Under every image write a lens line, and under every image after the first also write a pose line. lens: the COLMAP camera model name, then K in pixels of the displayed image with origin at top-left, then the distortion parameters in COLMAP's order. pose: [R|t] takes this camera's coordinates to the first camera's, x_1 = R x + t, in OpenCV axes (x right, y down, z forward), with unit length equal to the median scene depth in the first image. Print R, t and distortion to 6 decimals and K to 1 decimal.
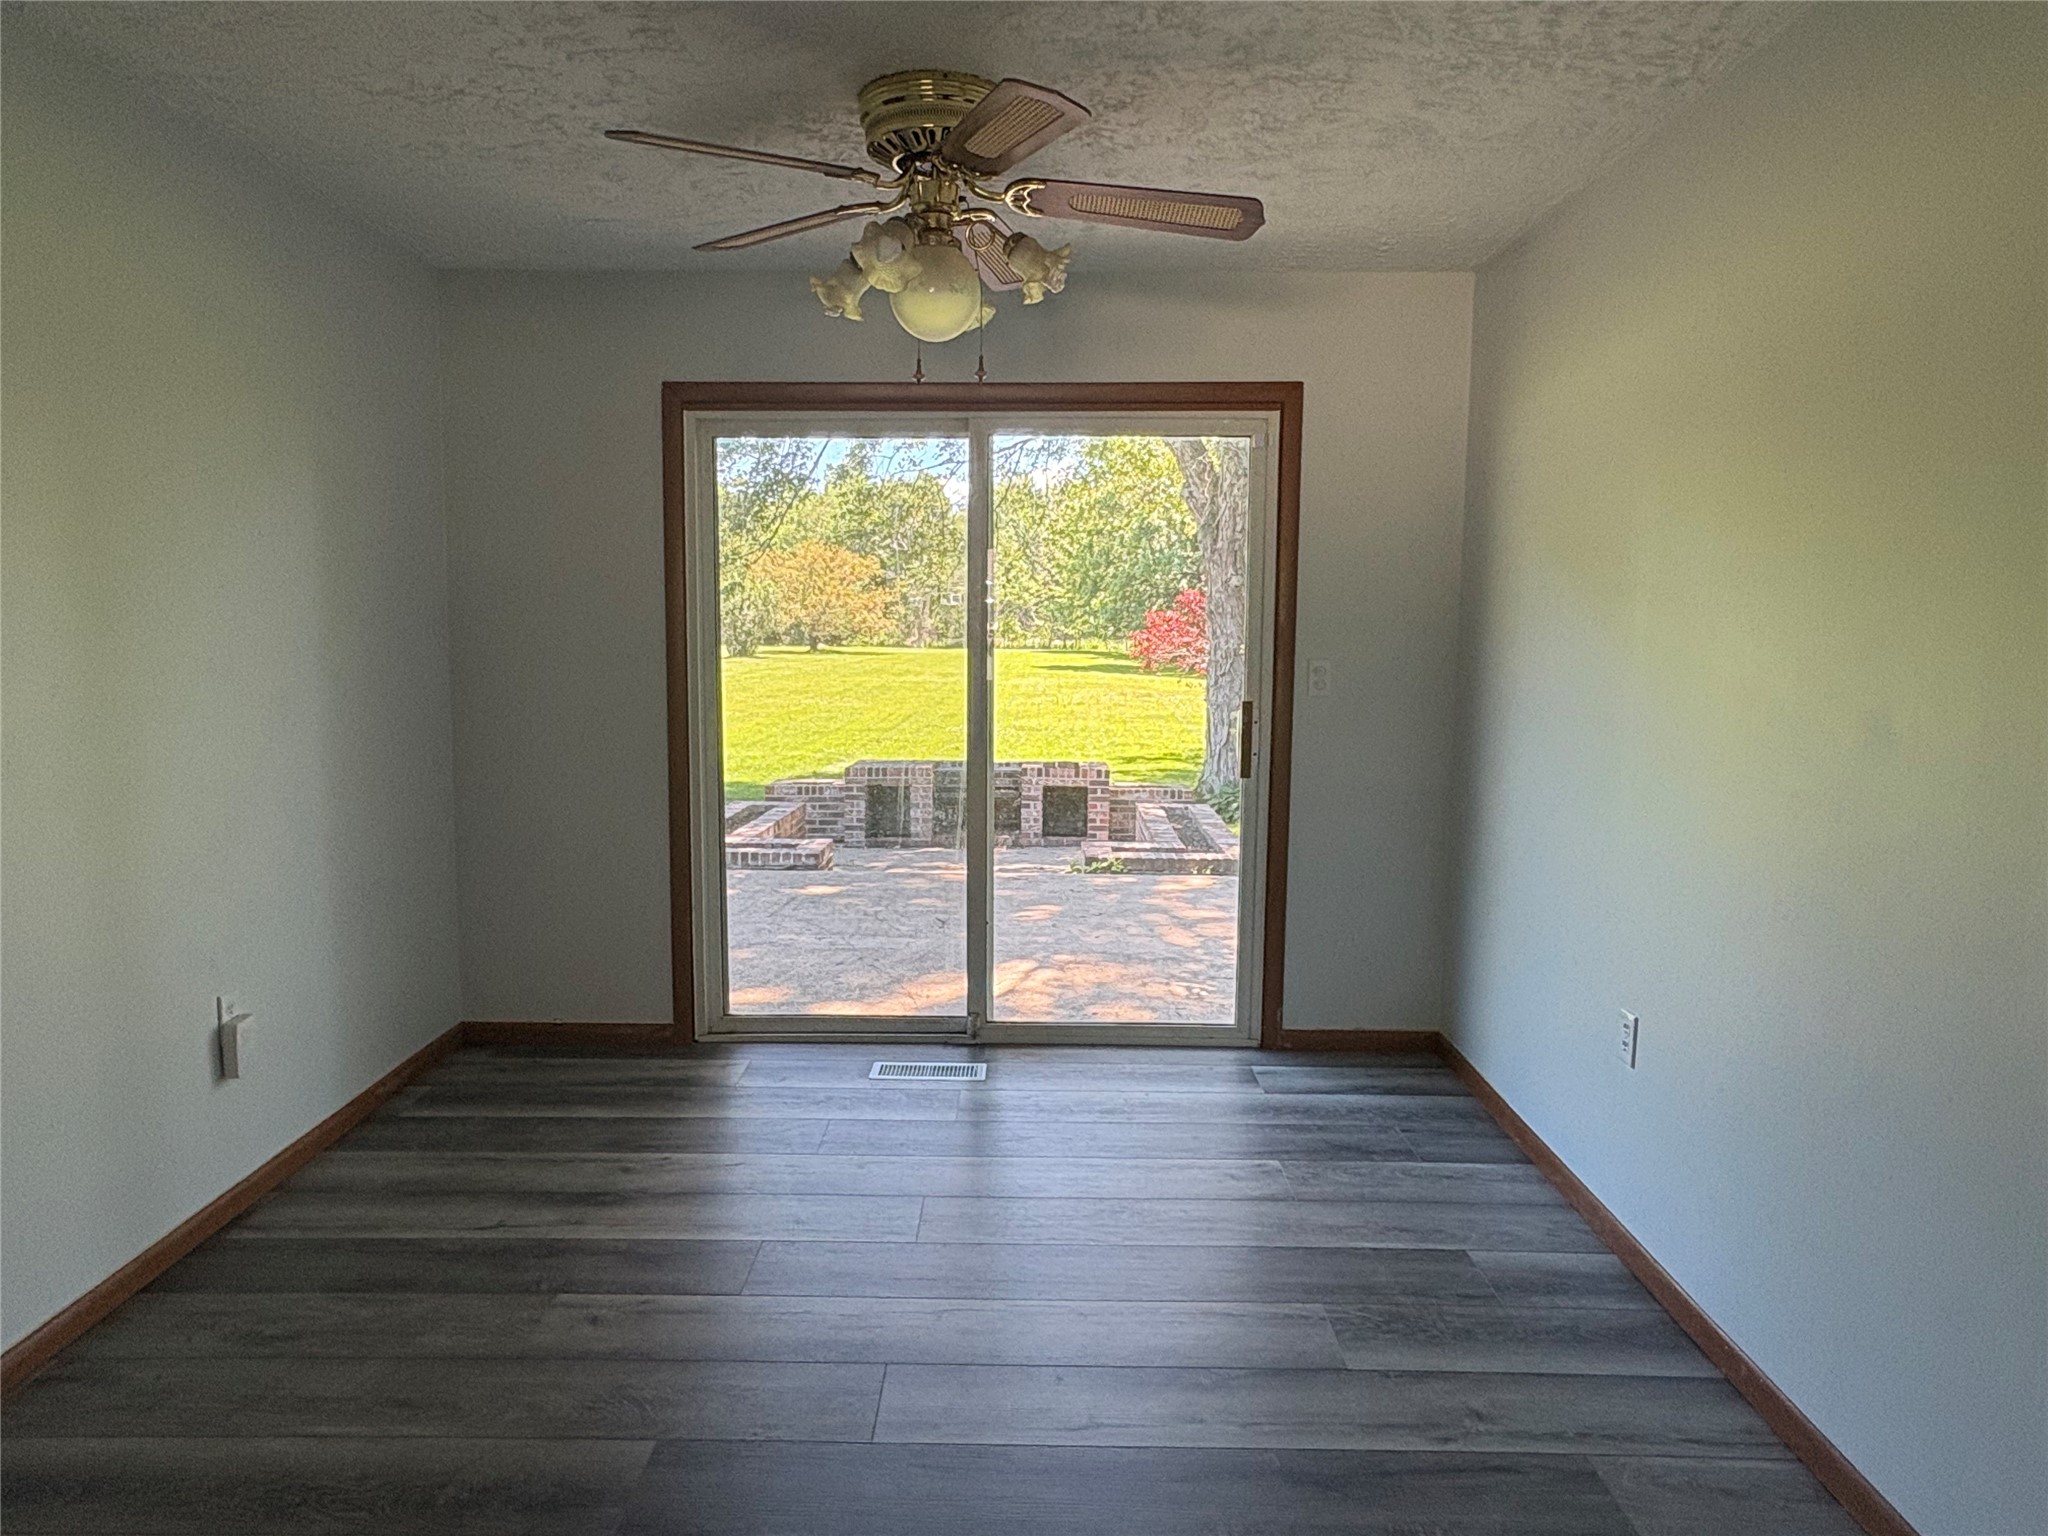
lens RADIAL K [[1304.2, 0, 1014.8], [0, 1304.2, 767.9], [0, 0, 1]] dist [0.006039, 0.003941]
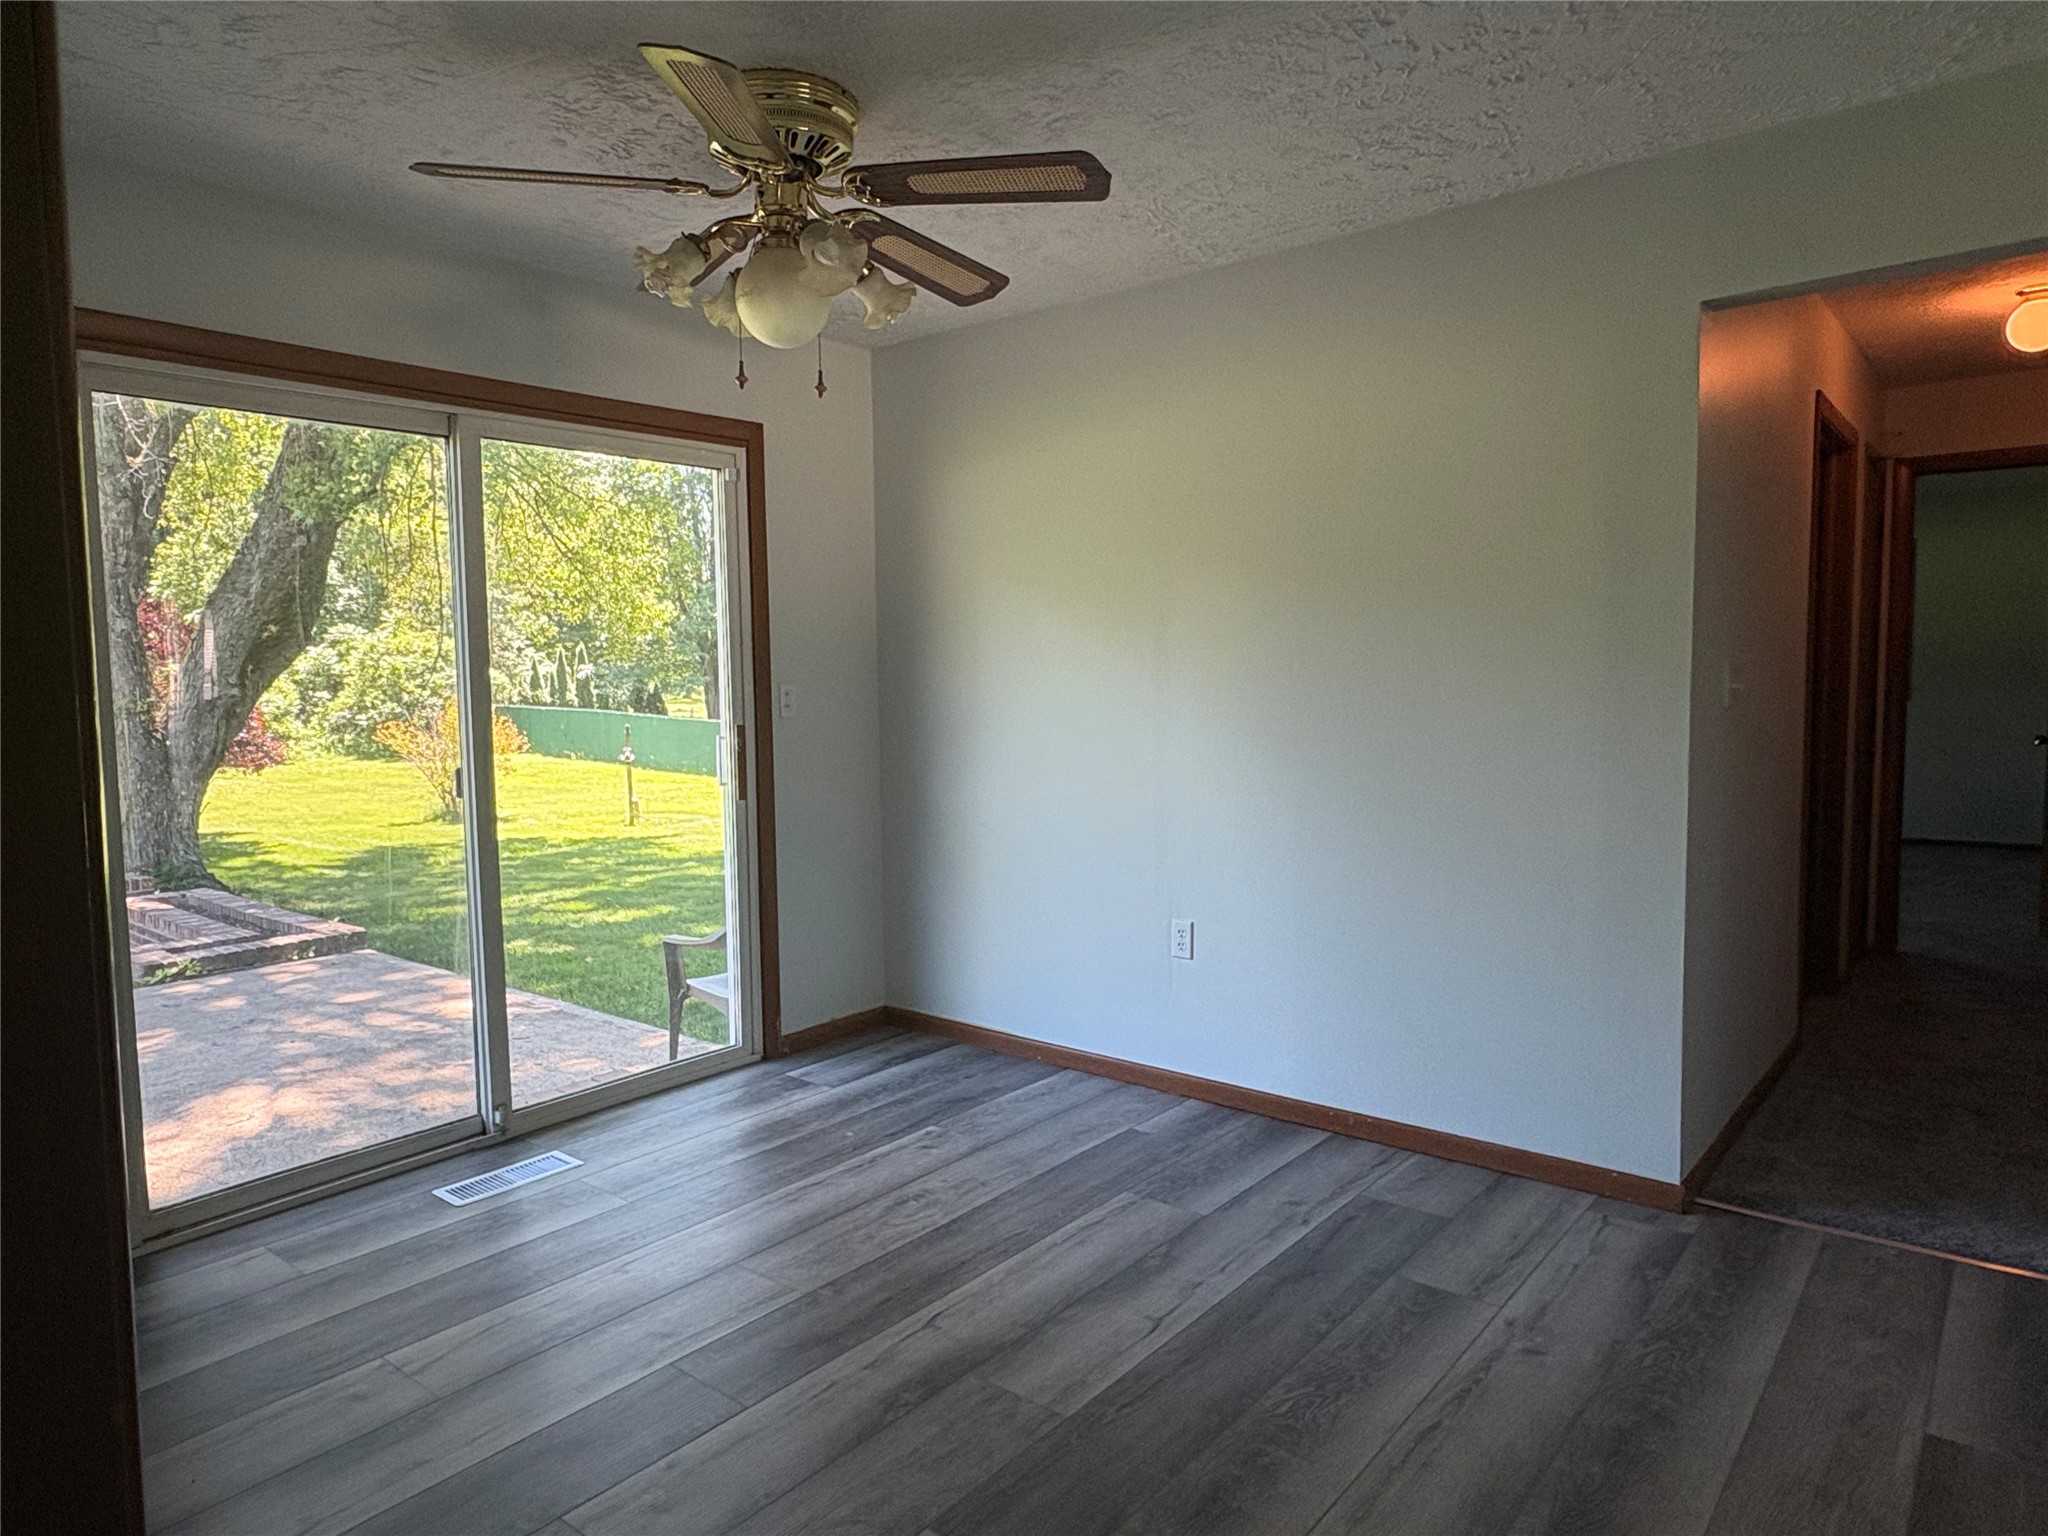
lens RADIAL K [[1304.2, 0, 1012.2], [0, 1304.2, 767.7], [0, 0, 1]] dist [0.006039, 0.003941]
pose [[0.614468, -0.075685, 0.785303, -0.514012], [0.108303, 0.994056, 0.011062, -0.005724], [-0.781473, 0.078254, 0.619012, 0.201373]]
